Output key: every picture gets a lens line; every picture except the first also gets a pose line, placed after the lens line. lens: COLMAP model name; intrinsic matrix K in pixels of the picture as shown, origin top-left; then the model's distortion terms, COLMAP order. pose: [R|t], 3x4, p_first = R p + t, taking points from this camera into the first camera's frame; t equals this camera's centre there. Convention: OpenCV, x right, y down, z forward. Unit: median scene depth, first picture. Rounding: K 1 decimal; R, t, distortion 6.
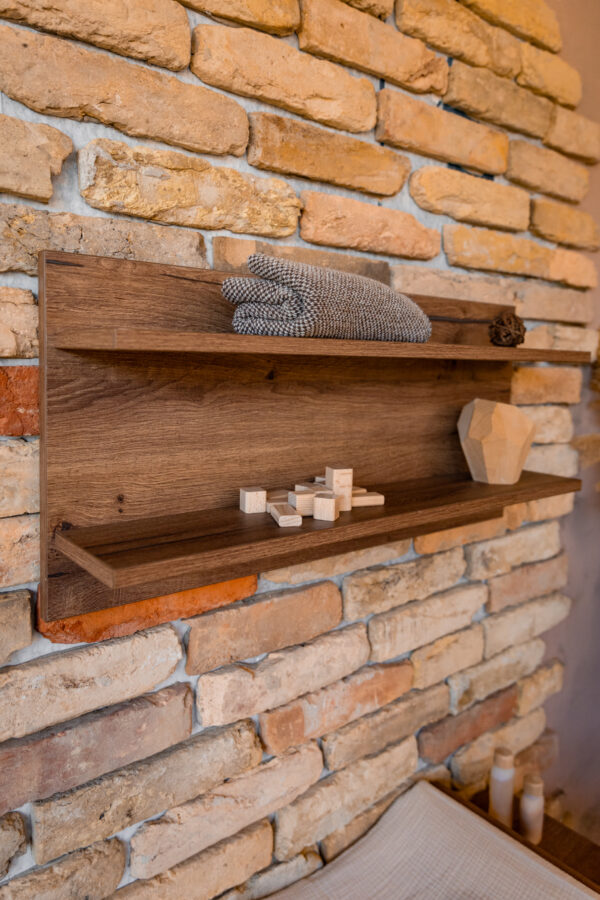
lens RADIAL K [[685.3, 0, 298.3], [0, 685.3, 425.1], [0, 0, 1]] dist [0.008427, 0.002987]
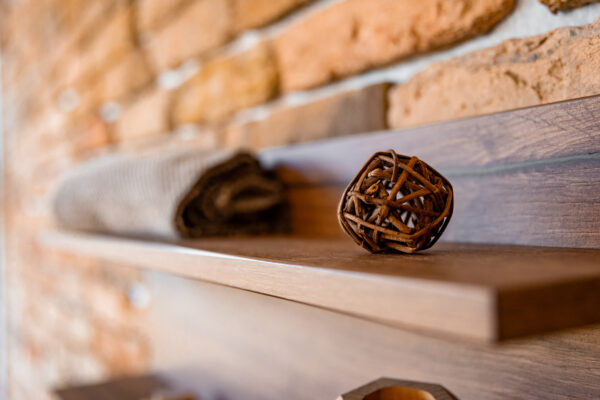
lens RADIAL K [[695.5, 0, 300.0], [0, 695.5, 200.0], [0, 0, 1]] dist [-0.004378, 0.000818]
pose [[-0.187136, -0.024194, -0.982036, 0.763329], [-0.076230, 0.997040, -0.010037, -0.152051], [0.979372, 0.072983, -0.188426, 1.189151]]
